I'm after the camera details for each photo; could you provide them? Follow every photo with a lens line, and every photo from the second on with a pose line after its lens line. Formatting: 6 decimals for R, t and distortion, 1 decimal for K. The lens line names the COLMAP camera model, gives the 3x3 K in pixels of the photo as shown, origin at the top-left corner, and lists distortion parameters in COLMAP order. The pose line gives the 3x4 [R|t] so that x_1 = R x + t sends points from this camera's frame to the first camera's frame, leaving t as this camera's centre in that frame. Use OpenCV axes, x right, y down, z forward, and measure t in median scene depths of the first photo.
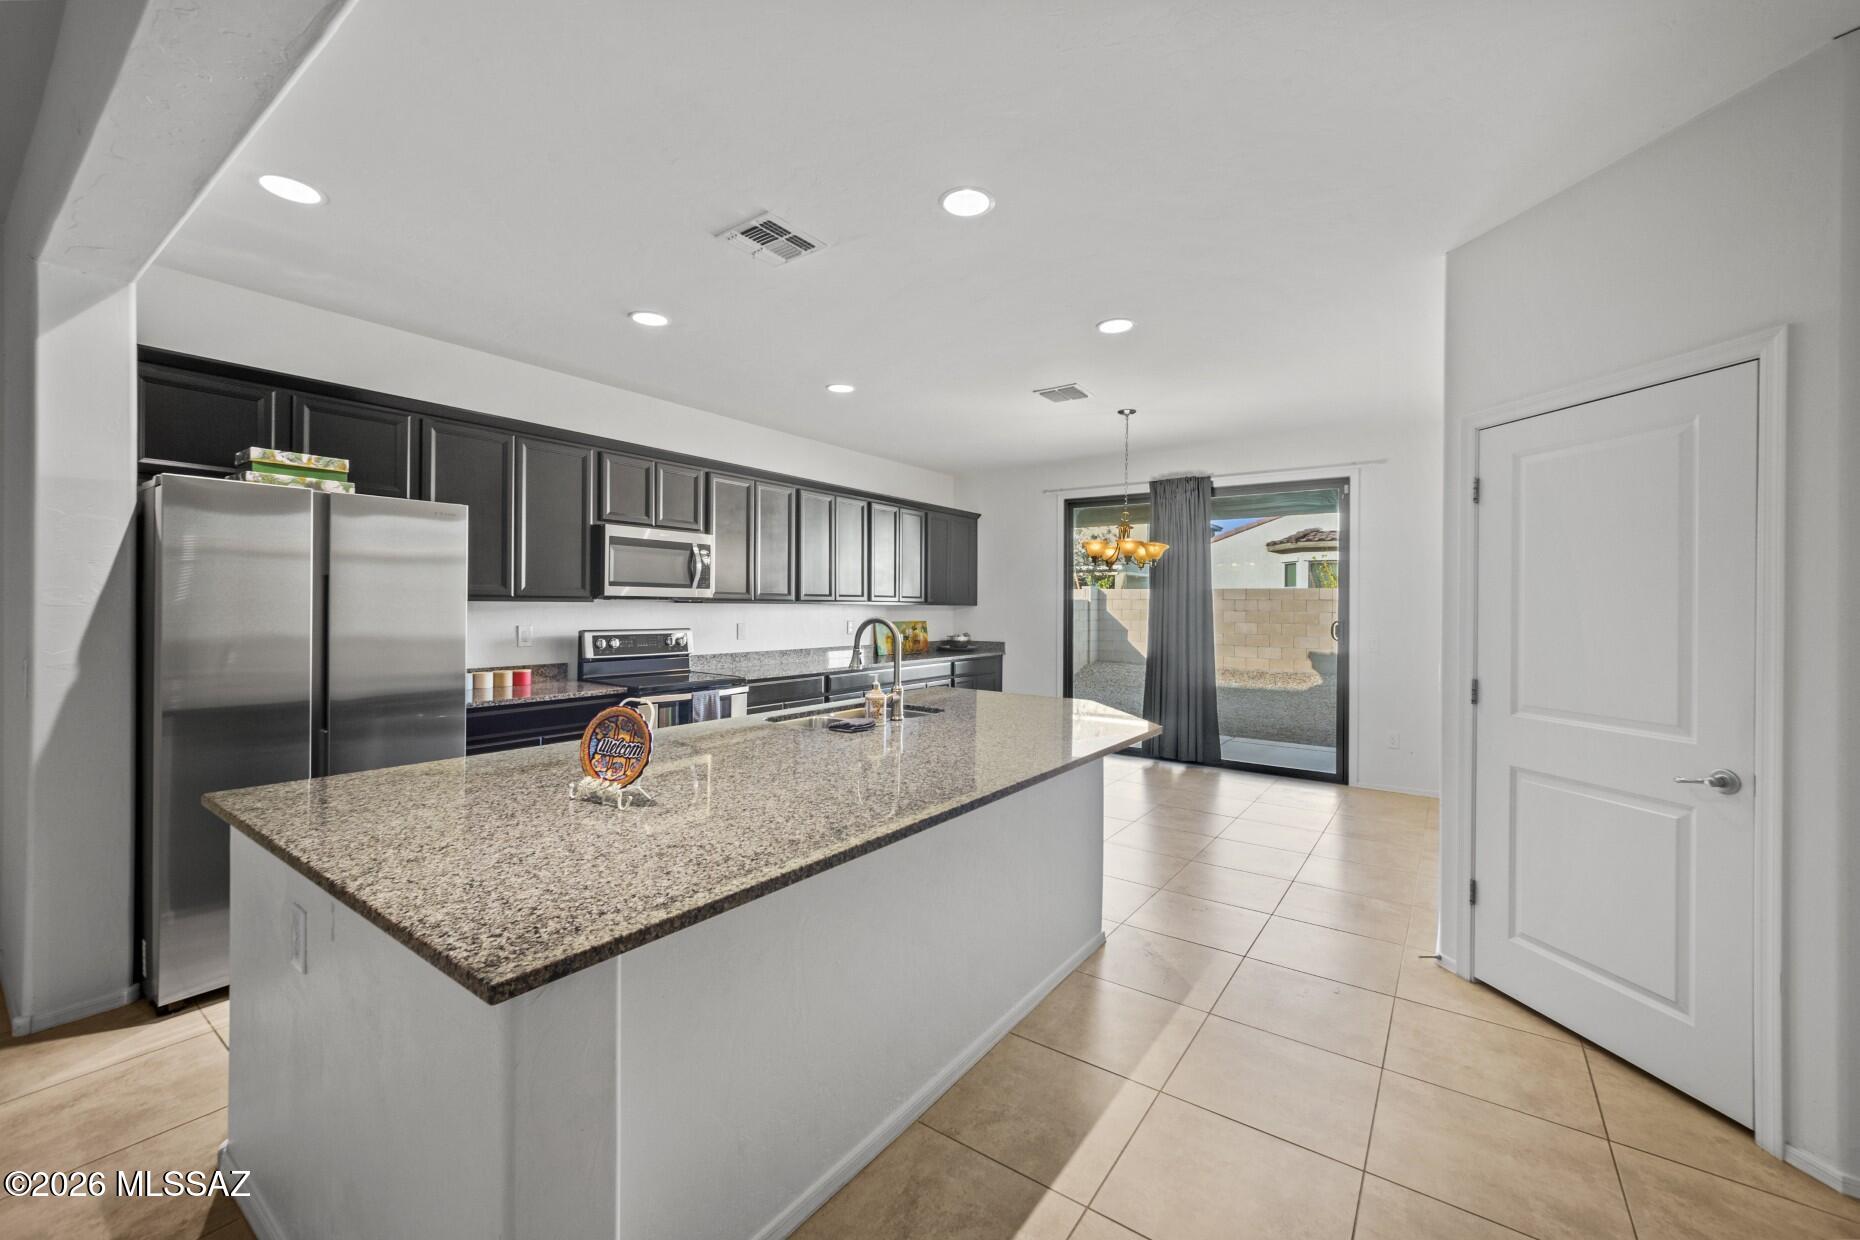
lens RADIAL K [[733.4, 0, 939.1], [0, 733.4, 609.3], [0, 0, 1]] dist [0.001145, 0.001891]
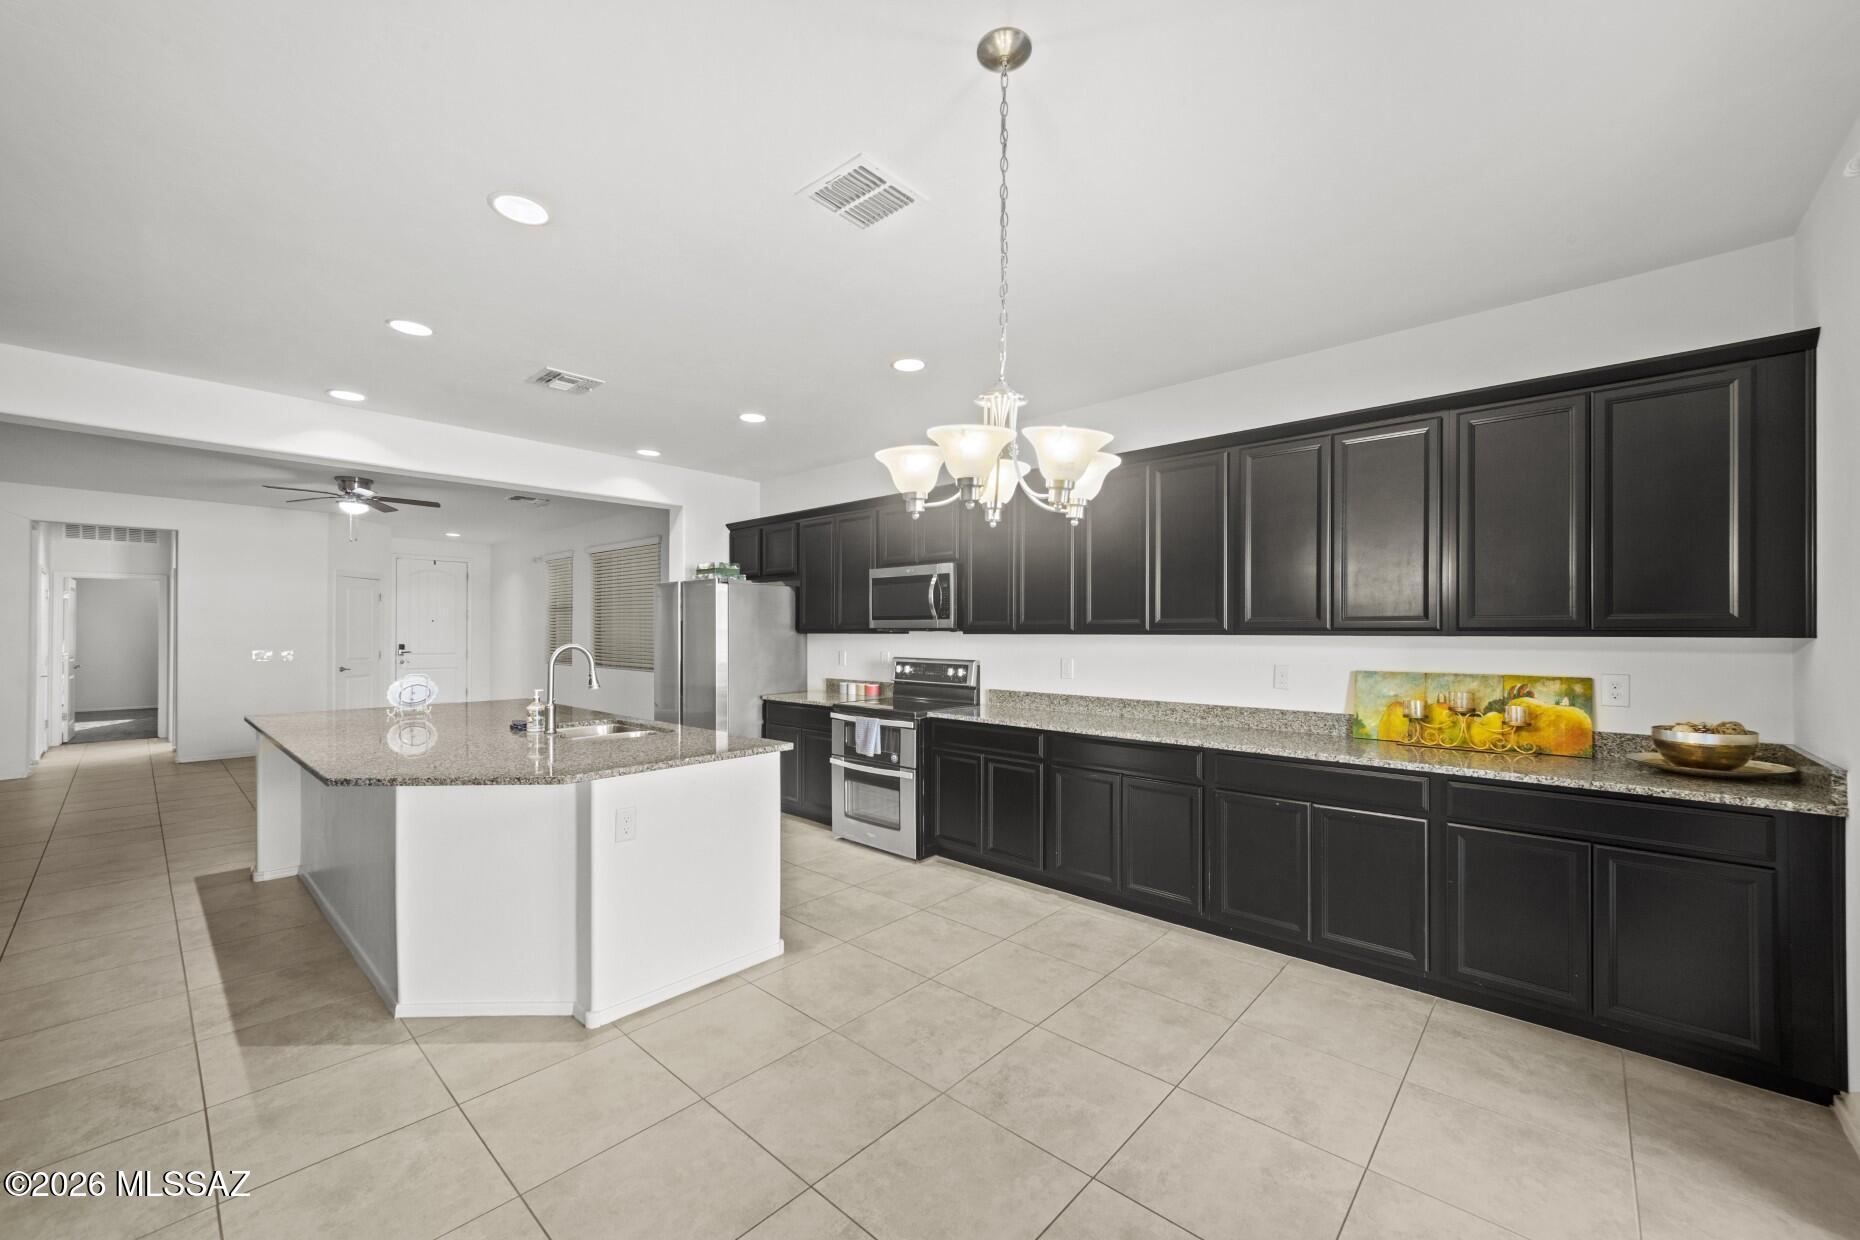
lens RADIAL K [[733.4, 0, 912.8], [0, 733.4, 622.9], [0, 0, 1]] dist [0.001145, 0.001891]
pose [[-0.140241, -0.023819, -0.989831, 0.663143], [-0.009917, 0.999694, -0.022651, -0.000216], [0.990068, 0.006639, -0.140435, 1.131795]]
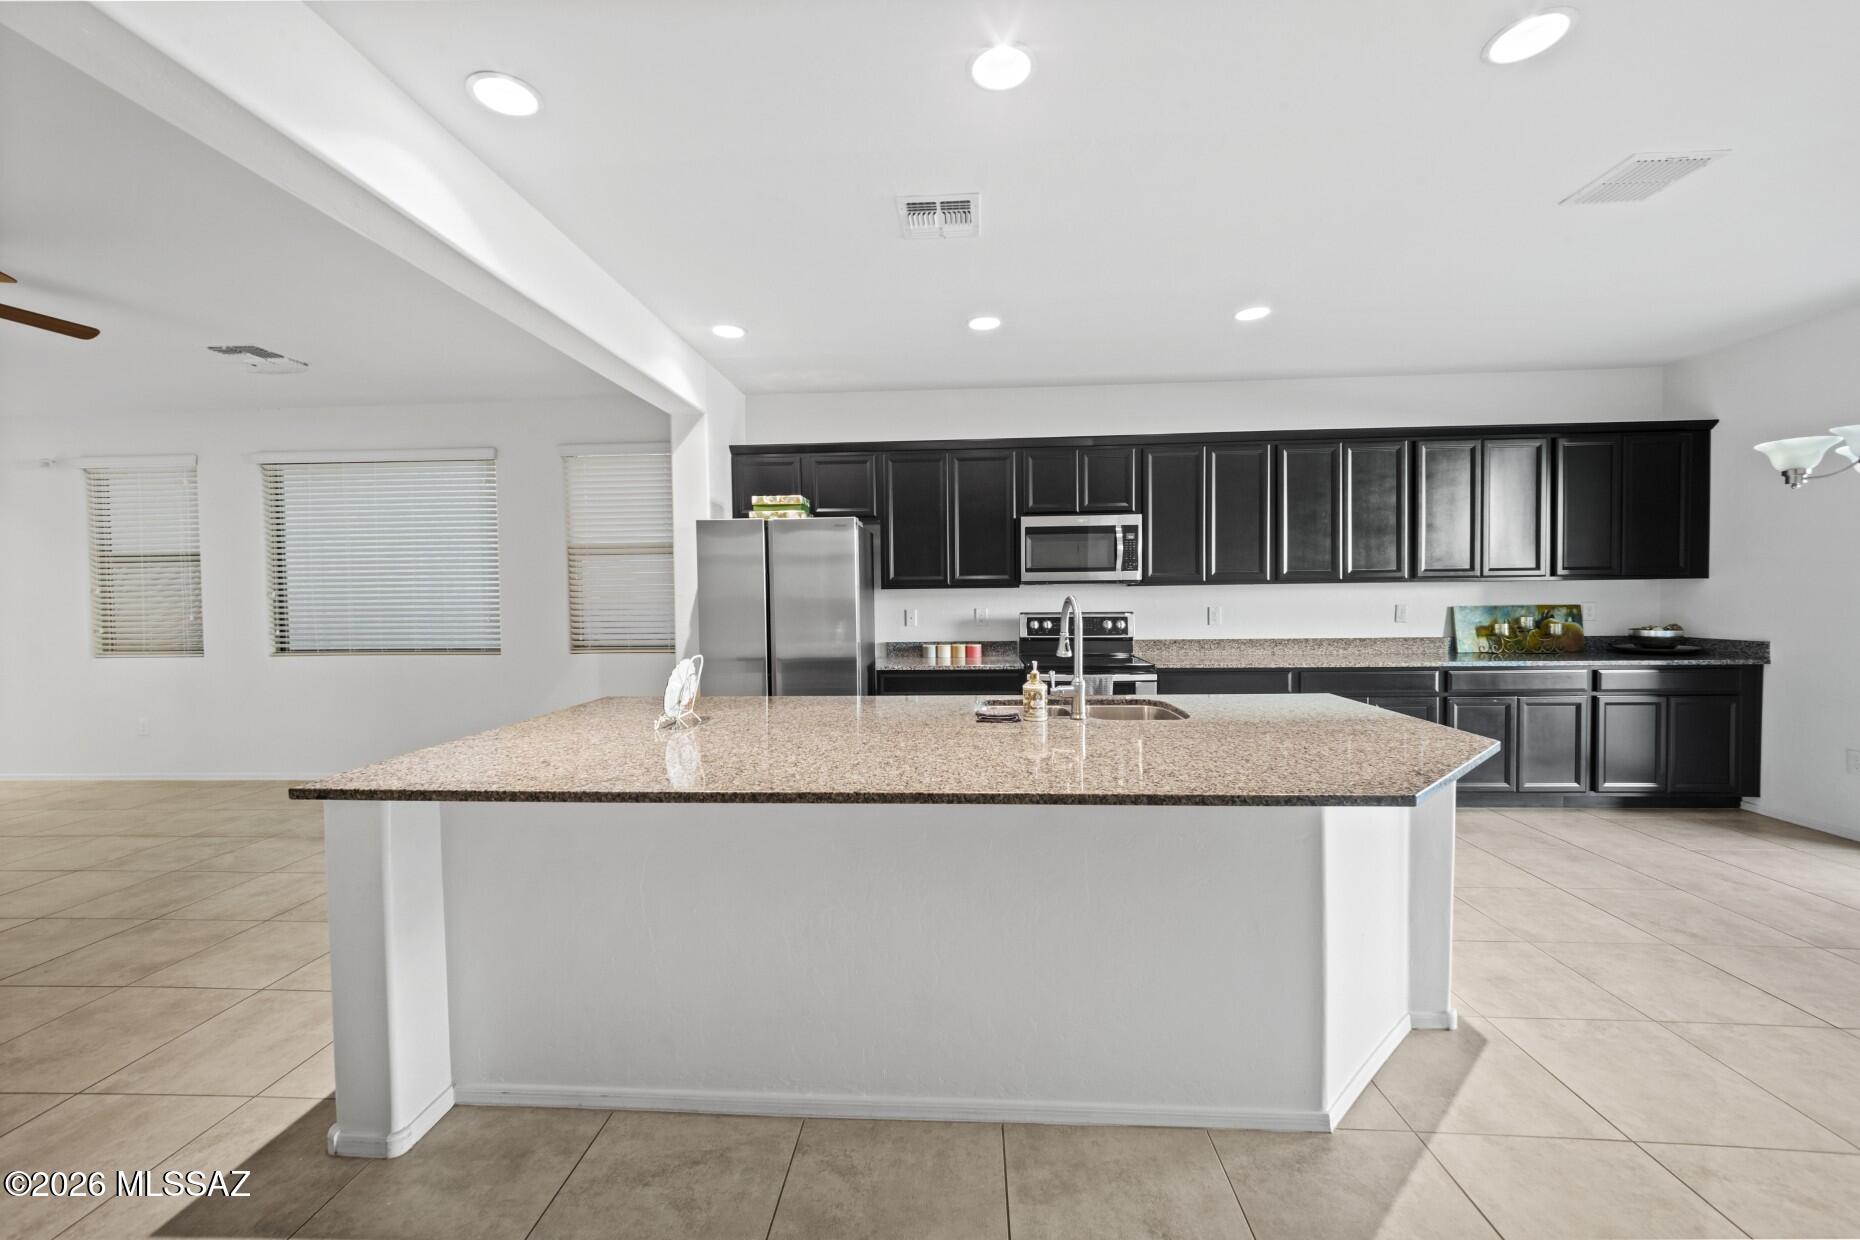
lens RADIAL K [[733.4, 0, 927.5], [0, 733.4, 611.5], [0, 0, 1]] dist [0.001145, 0.001891]
pose [[0.527432, 0.006333, -0.849574, 0.370056], [0.013588, 0.999781, 0.015888, 0.007015], [0.849489, -0.019924, 0.527231, 0.272651]]
